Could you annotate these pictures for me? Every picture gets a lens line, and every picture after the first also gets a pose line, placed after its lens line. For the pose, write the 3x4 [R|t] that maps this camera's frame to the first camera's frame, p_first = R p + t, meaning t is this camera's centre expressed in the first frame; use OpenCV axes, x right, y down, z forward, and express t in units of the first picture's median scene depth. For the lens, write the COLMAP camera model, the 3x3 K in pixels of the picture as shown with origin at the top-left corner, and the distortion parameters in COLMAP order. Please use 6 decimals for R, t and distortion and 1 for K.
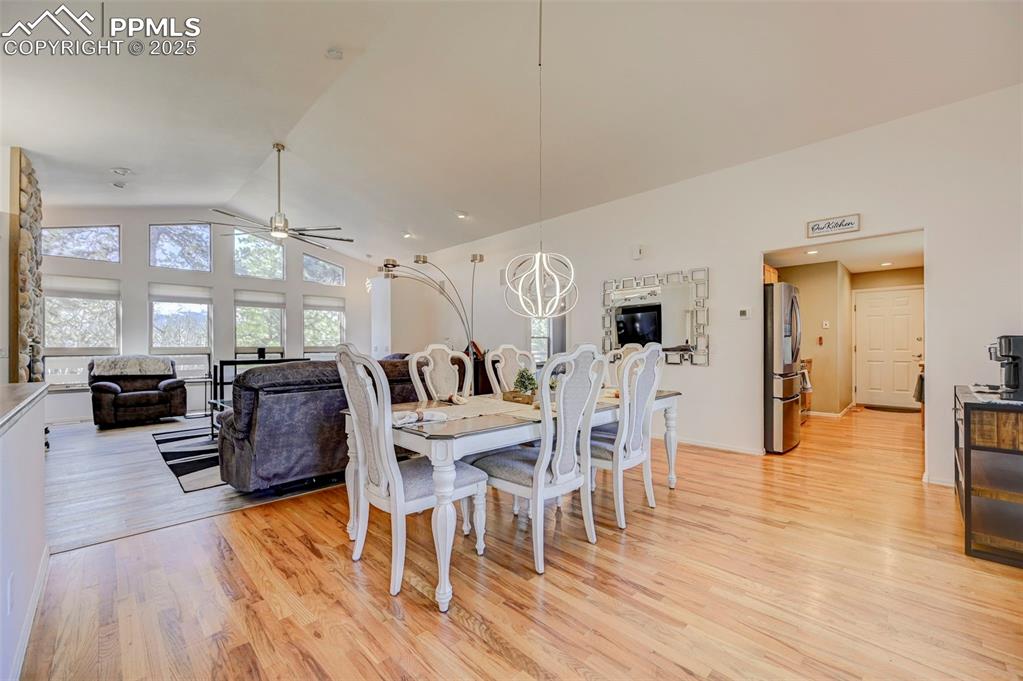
lens RADIAL K [[411.1, 0, 510.7], [0, 411.1, 343.1], [0, 0, 1]] dist [0.000217, 0.000143]
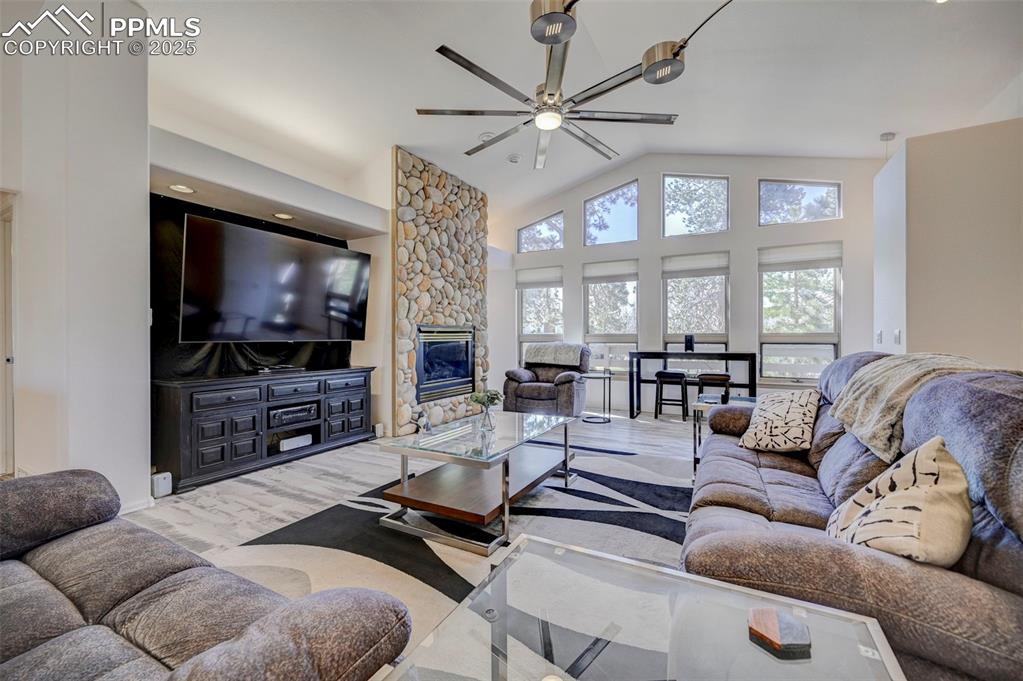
lens RADIAL K [[411.1, 0, 530.1], [0, 411.1, 337.2], [0, 0, 1]] dist [0.000217, 0.000143]
pose [[0.301486, -0.003996, -0.953462, -0.030126], [0.003384, 0.999989, -0.003121, 0.016487], [0.953465, -0.002286, 0.301496, 0.540841]]
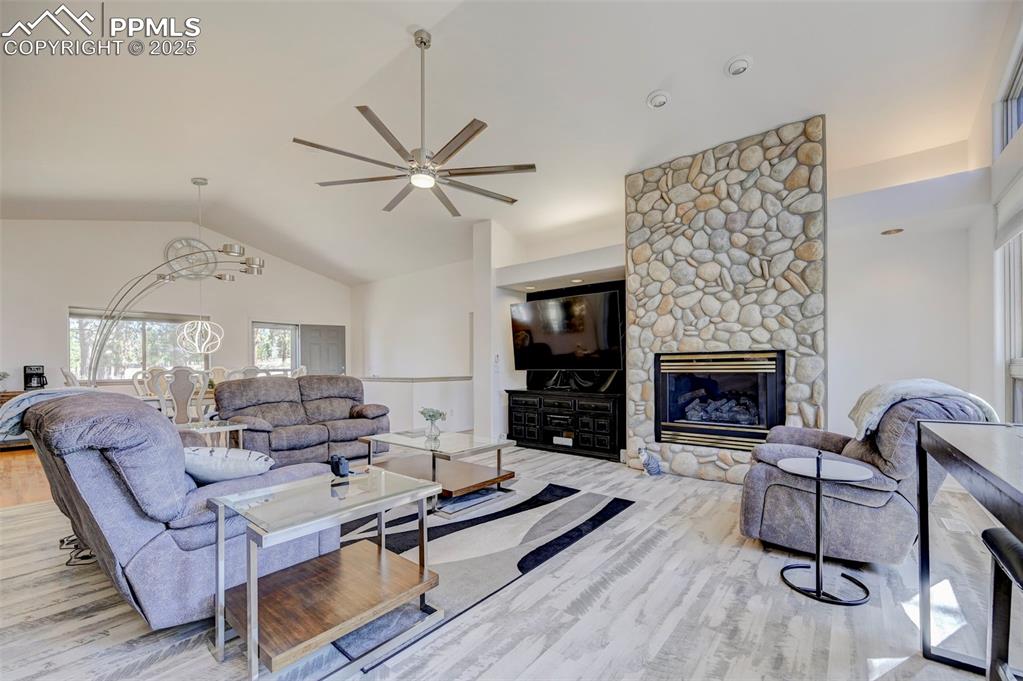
lens RADIAL K [[411.1, 0, 530.7], [0, 411.1, 365.9], [0, 0, 1]] dist [0.000217, 0.000143]
pose [[-0.993251, 0.001321, -0.115973, -0.426639], [0.001533, 0.999997, -0.001742, 0.012925], [0.115971, -0.001908, -0.993251, 1.083070]]
